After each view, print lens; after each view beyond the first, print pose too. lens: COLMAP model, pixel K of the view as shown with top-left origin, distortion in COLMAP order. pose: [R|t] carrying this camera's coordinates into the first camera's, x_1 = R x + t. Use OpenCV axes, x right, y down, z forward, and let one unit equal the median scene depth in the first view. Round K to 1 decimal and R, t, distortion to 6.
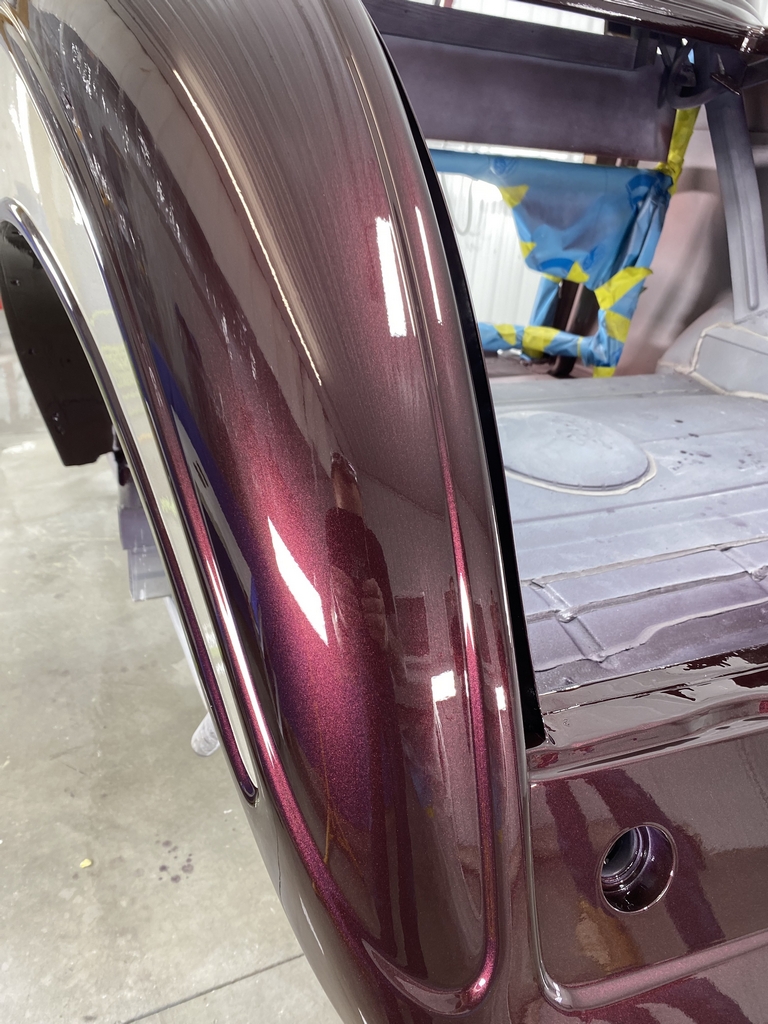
lens RADIAL K [[783.2, 0, 385.5], [0, 783.2, 496.7], [0, 0, 1]] dist [0.045459, -0.051080]
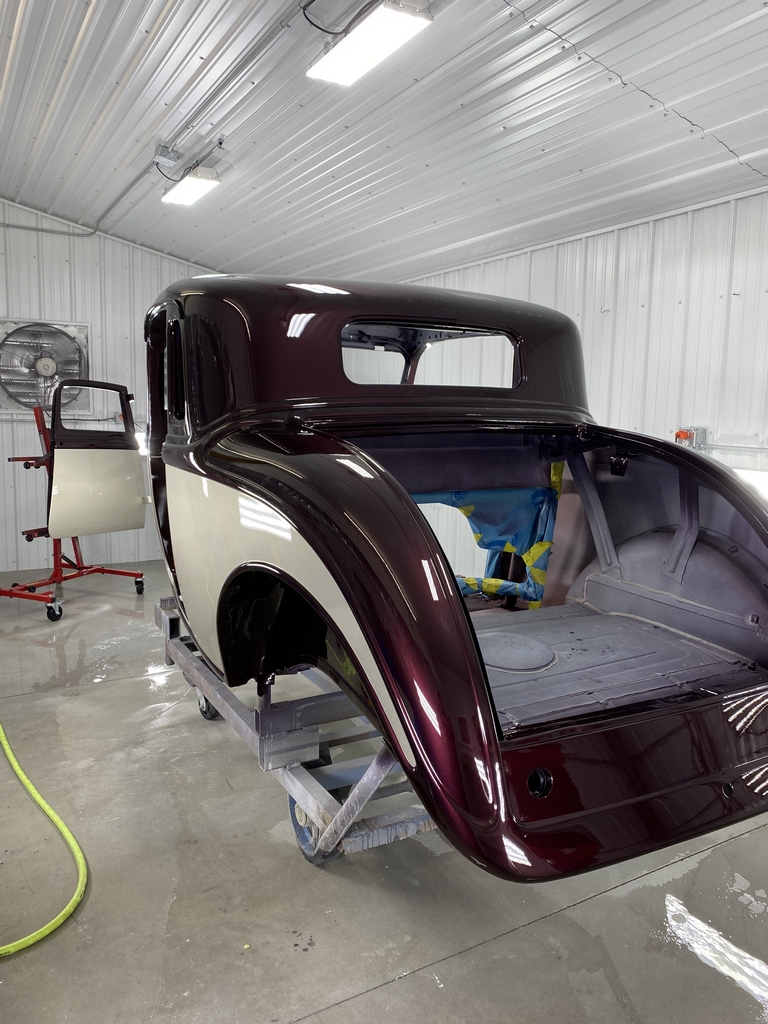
lens RADIAL K [[783.2, 0, 385.5], [0, 783.2, 496.7], [0, 0, 1]] dist [0.045459, -0.051080]
pose [[0.995983, -0.070461, 0.055254, -0.121094], [0.083277, 0.955668, -0.282425, 0.072369], [-0.032904, 0.285892, 0.957697, -0.727710]]
